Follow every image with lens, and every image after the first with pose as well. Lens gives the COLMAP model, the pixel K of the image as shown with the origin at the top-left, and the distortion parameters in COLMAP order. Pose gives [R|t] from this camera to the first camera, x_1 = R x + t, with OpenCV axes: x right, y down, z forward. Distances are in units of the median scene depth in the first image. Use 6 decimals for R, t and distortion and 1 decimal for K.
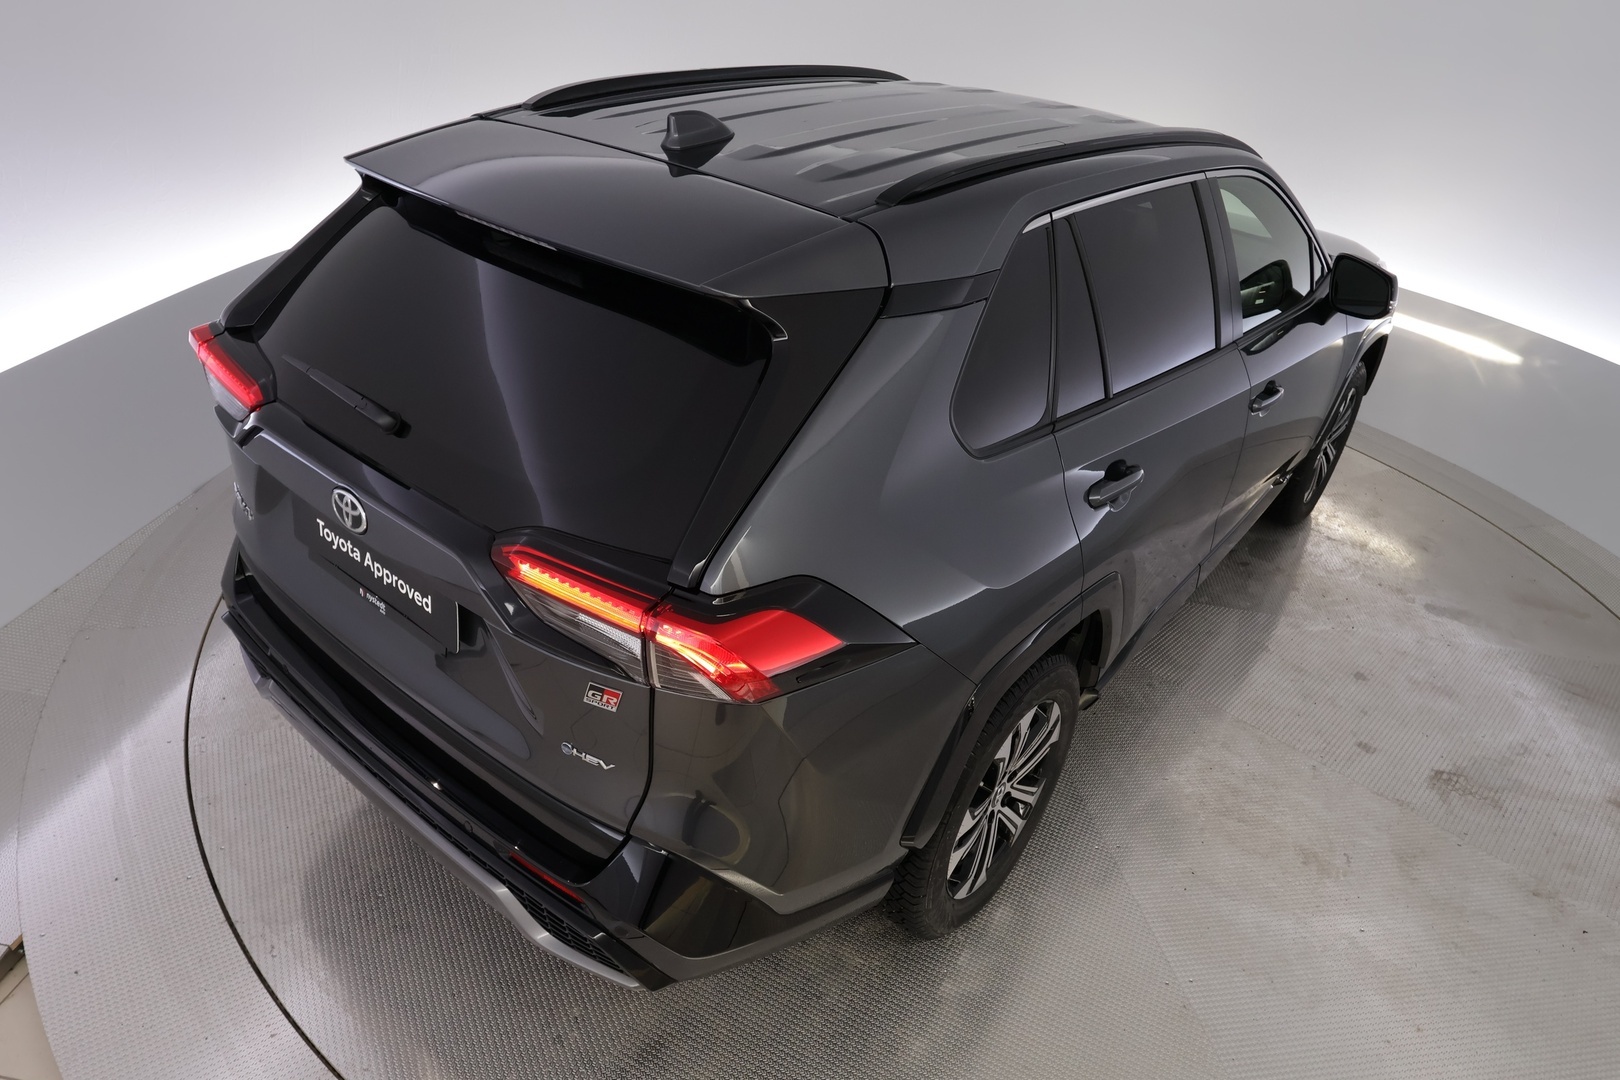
lens RADIAL K [[1057.6, 0, 810.0], [0, 1057.6, 540.0], [0, 0, 1]] dist [0.038180, 0.003170]
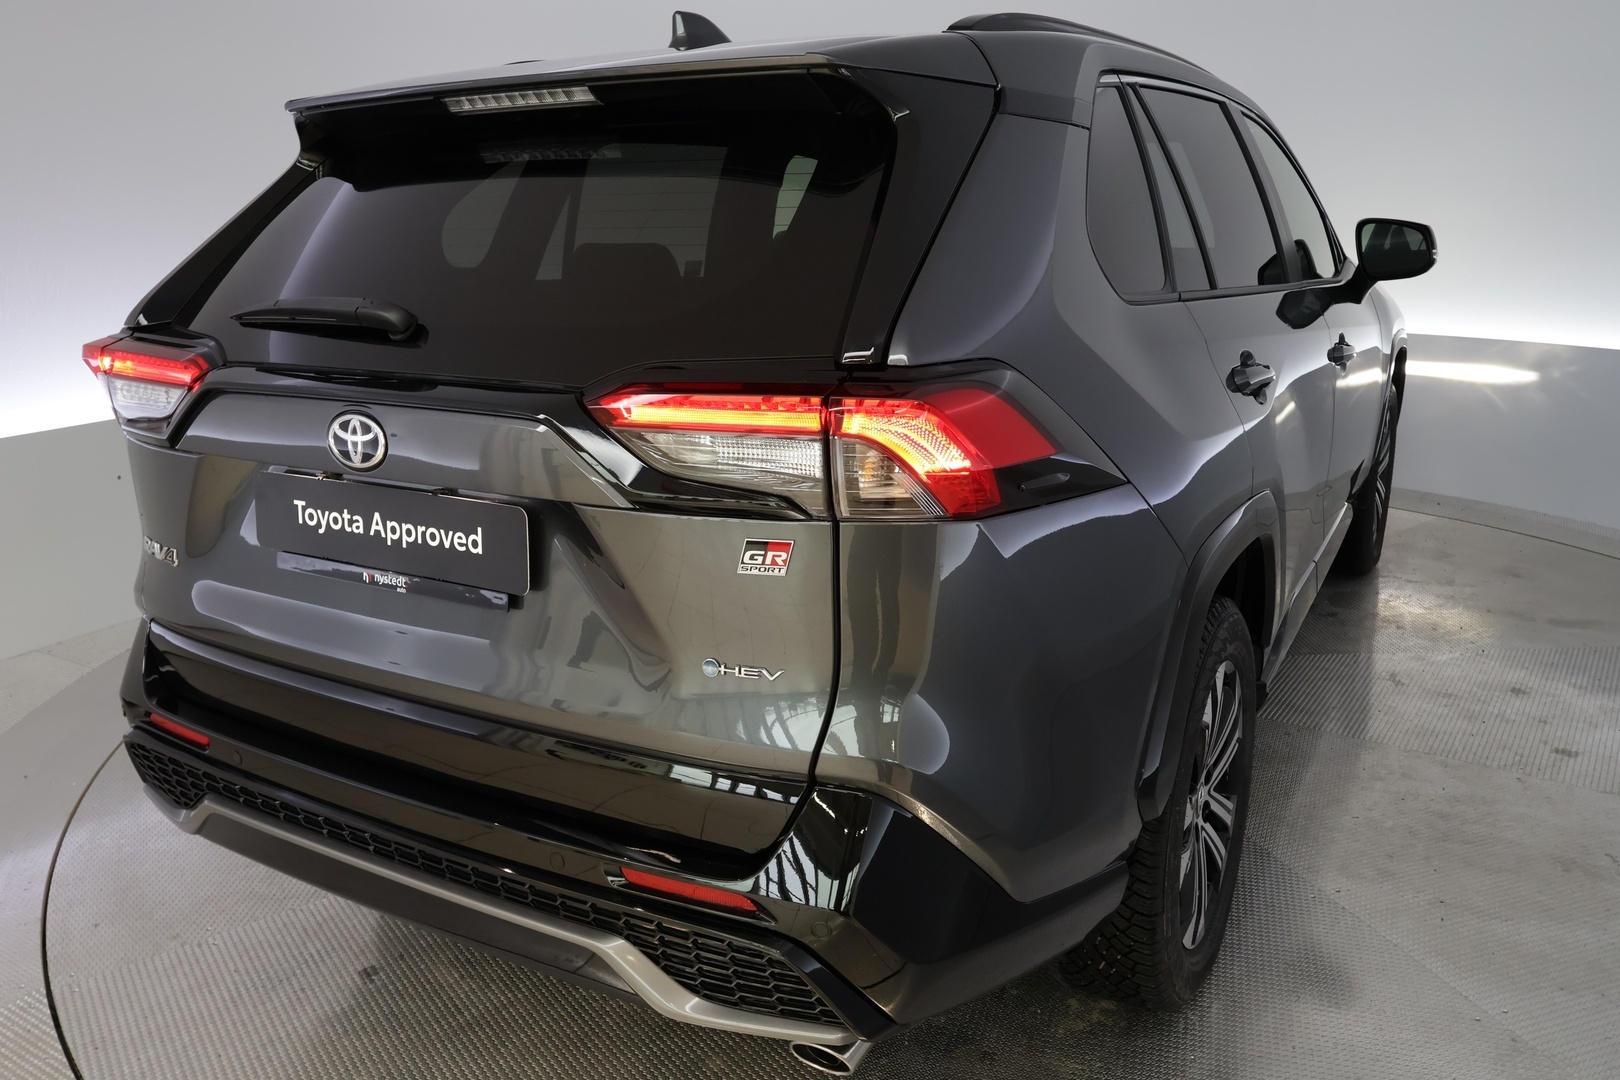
lens RADIAL K [[1257.7, 0, 810.0], [0, 1257.7, 540.0], [0, 0, 1]] dist [0.000760, 0.051726]
pose [[0.982021, -0.145303, 0.120504, -0.218310], [0.171536, 0.953365, -0.248334, 0.291721], [-0.078801, 0.264540, 0.961150, 0.127889]]
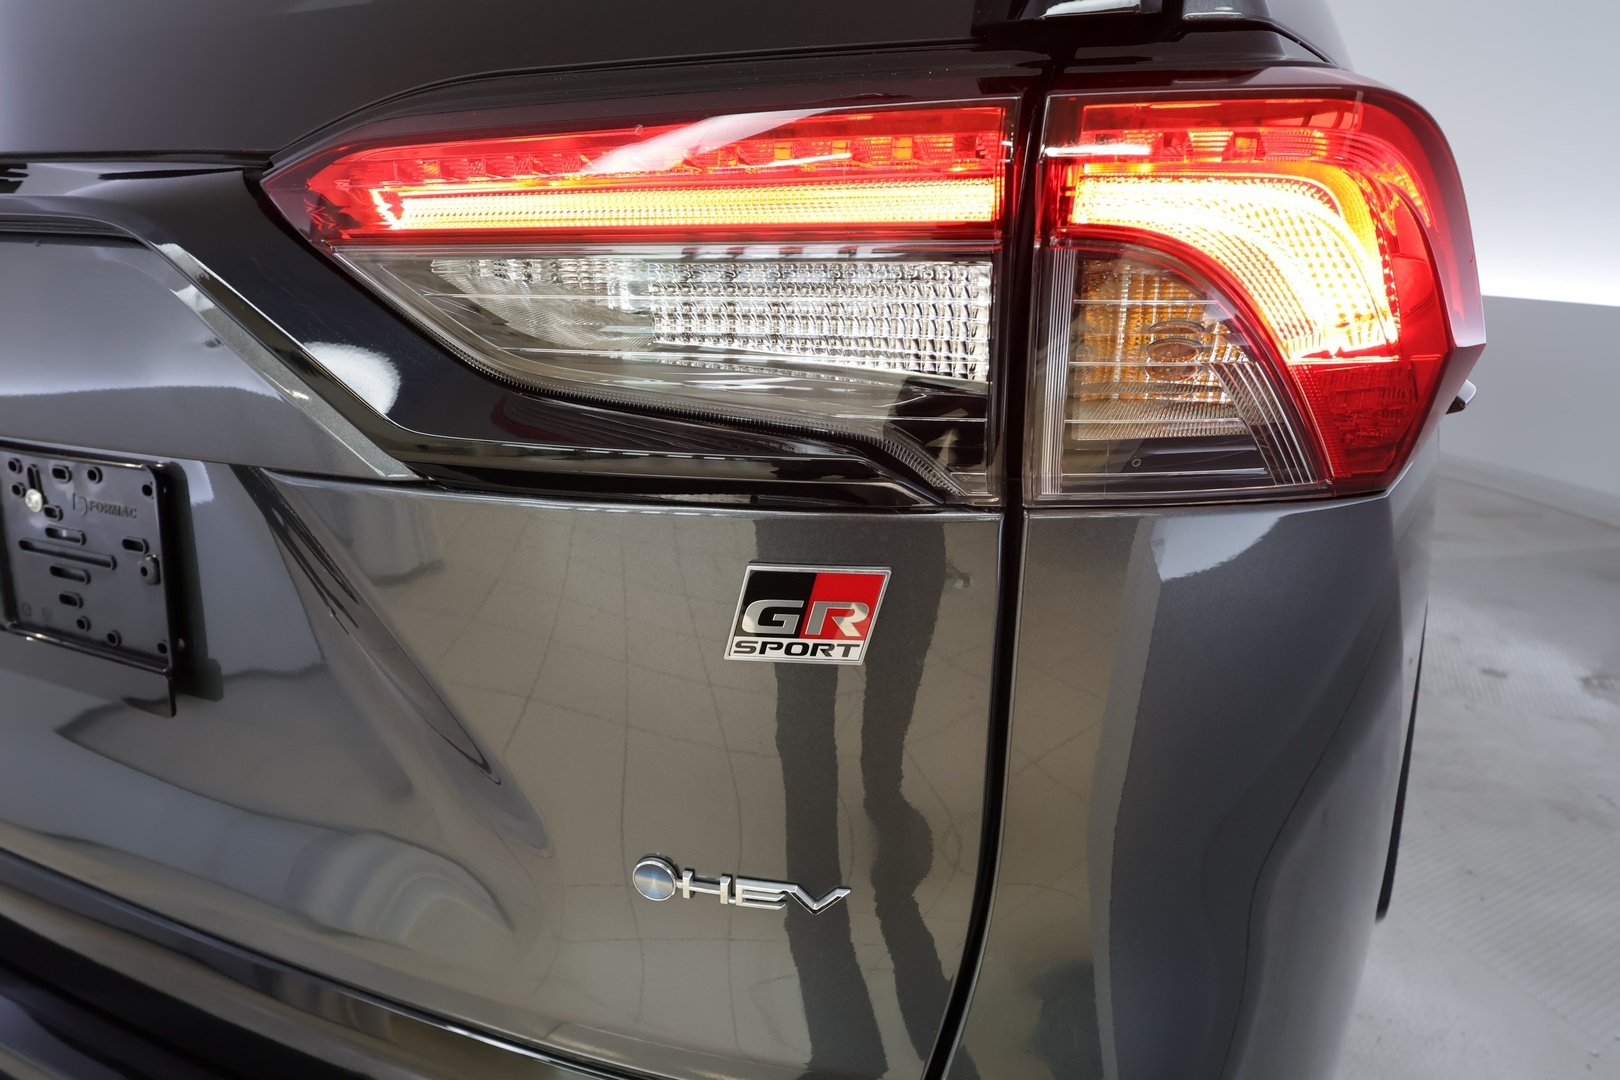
lens RADIAL K [[889.3, 0, 810.0], [0, 889.3, 540.0], [0, 0, 1]] dist [-0.000222, -0.000050]
pose [[0.958062, -0.186867, 0.217249, -0.193351], [0.221210, 0.964211, -0.146162, 0.131832], [-0.182161, 0.188090, 0.965111, 0.642321]]
